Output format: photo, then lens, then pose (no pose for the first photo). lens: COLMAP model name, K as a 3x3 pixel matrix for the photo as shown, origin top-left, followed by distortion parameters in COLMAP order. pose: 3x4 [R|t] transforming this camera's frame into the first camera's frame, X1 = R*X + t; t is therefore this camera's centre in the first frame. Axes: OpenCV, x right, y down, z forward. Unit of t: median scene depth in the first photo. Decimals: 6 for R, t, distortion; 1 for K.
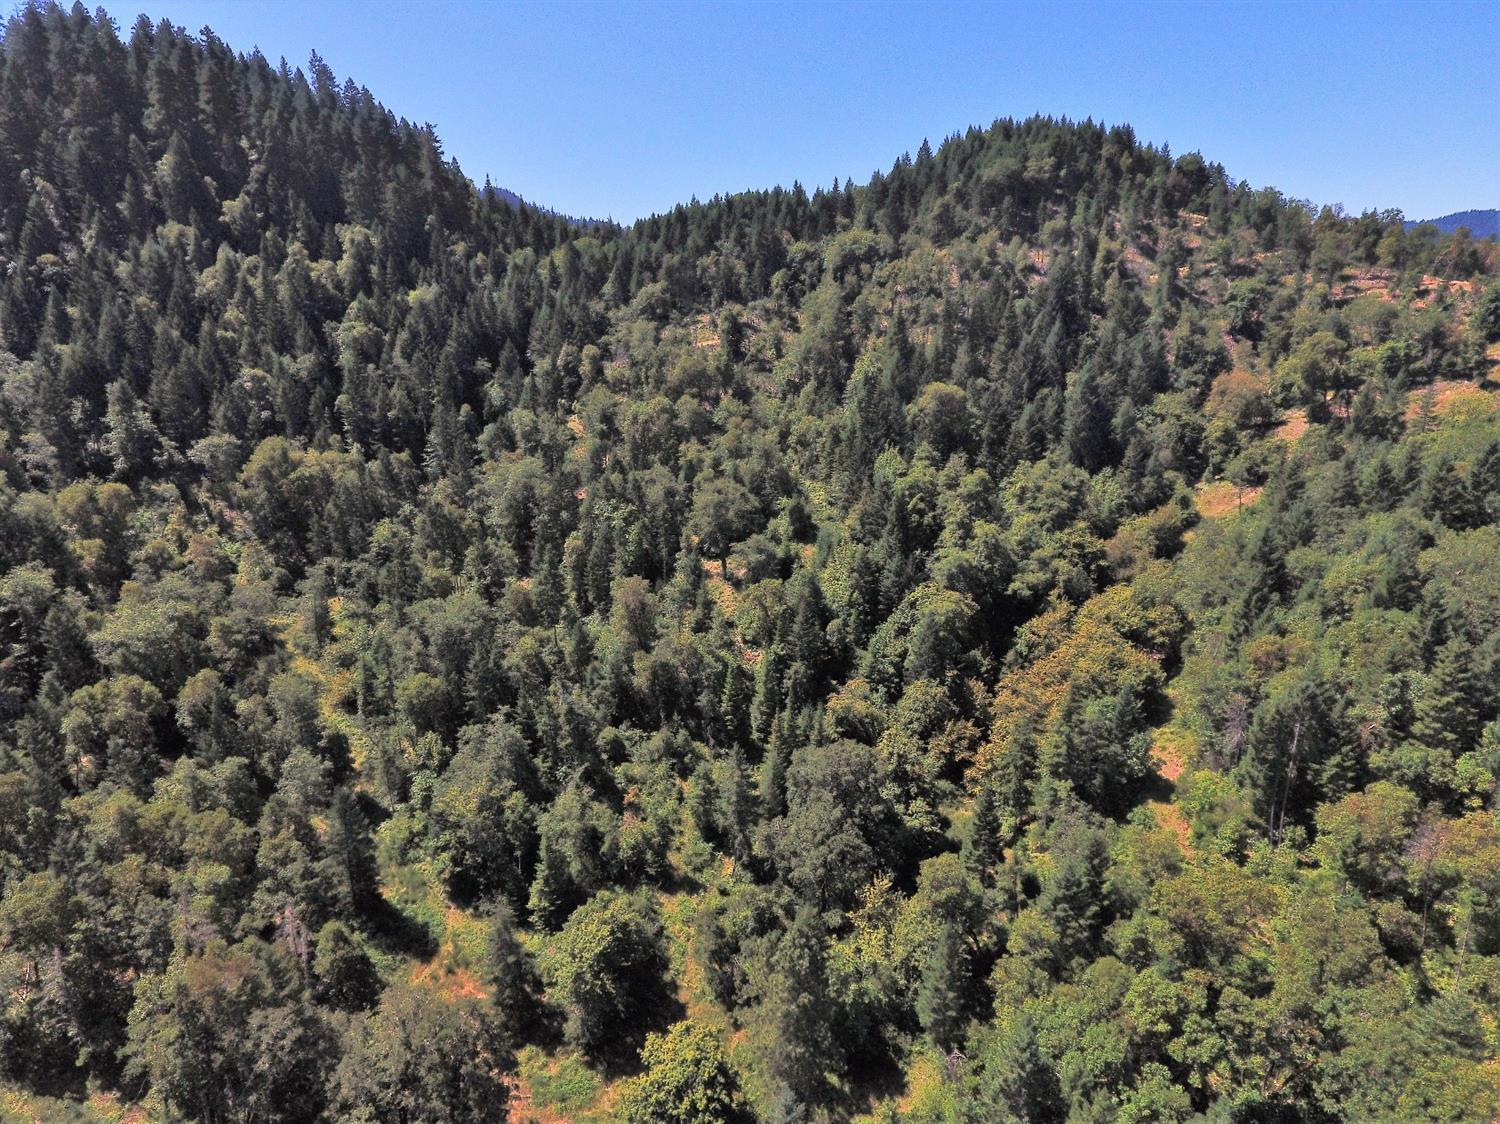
lens RADIAL K [[878.7, 0, 745.7], [0, 878.7, 549.7], [0, 0, 1]] dist [-0.001839, -0.000034]
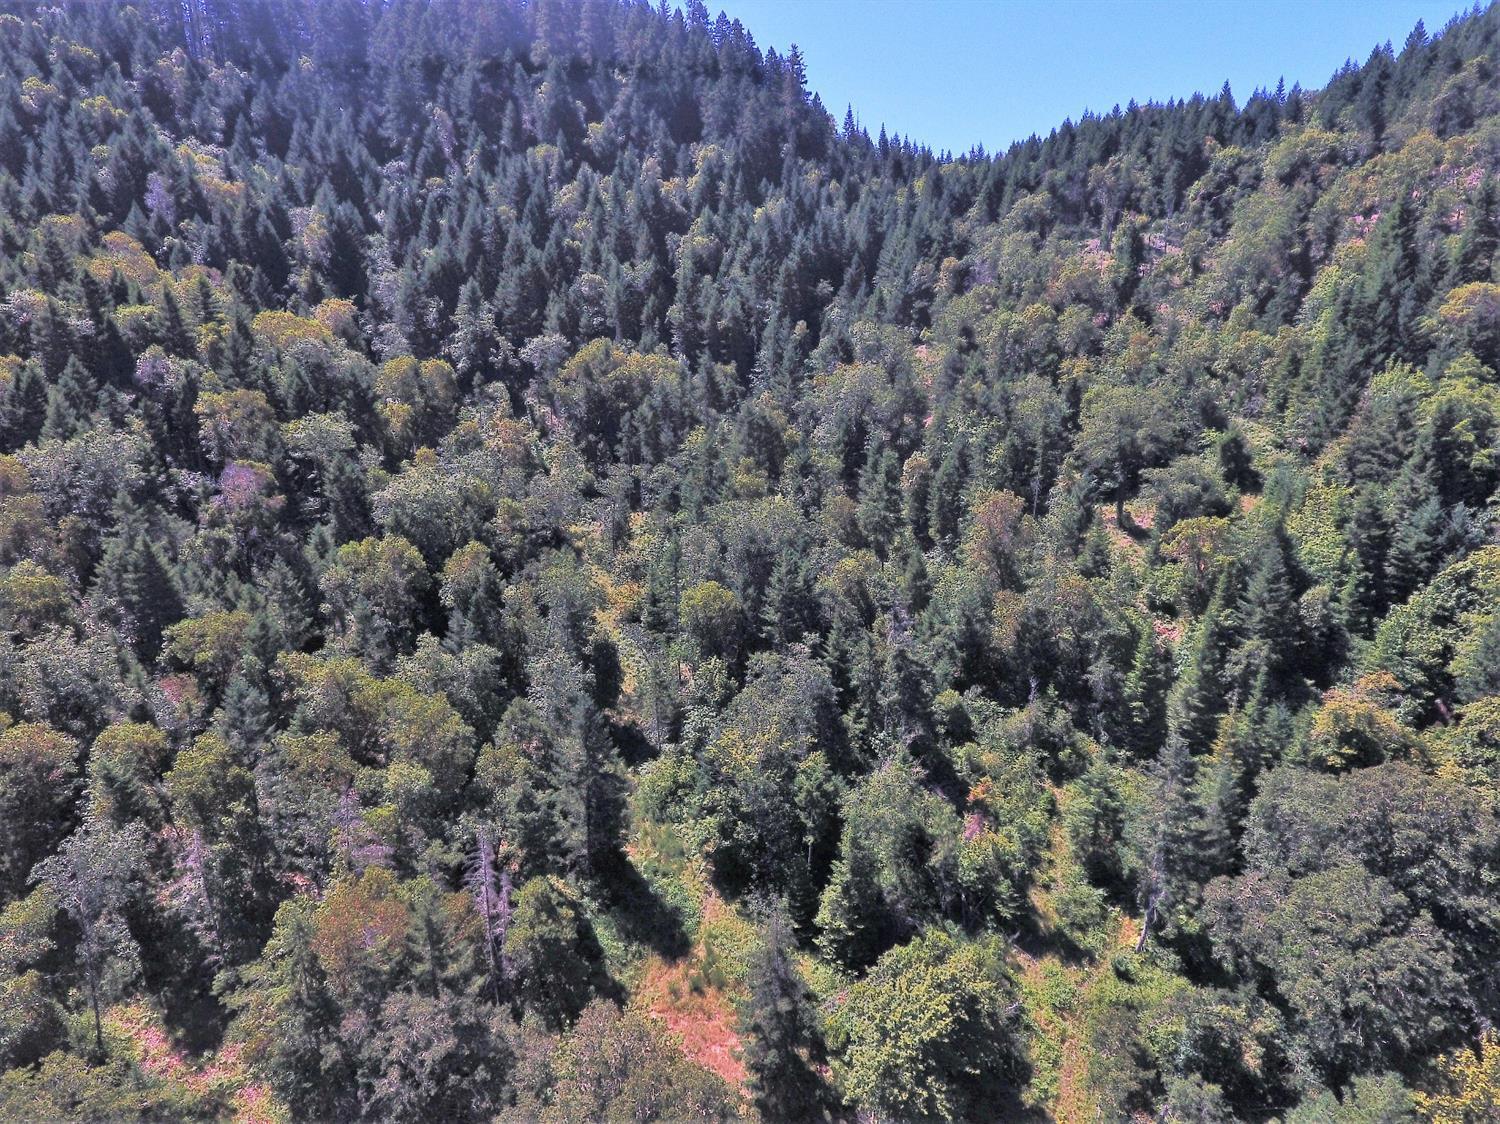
lens RADIAL K [[878.7, 0, 745.7], [0, 878.7, 549.7], [0, 0, 1]] dist [-0.001839, -0.000034]
pose [[0.933053, 0.103042, -0.344666, -0.062545], [-0.105504, 0.994351, 0.011659, 0.079843], [0.343920, 0.025485, 0.938653, 0.225800]]
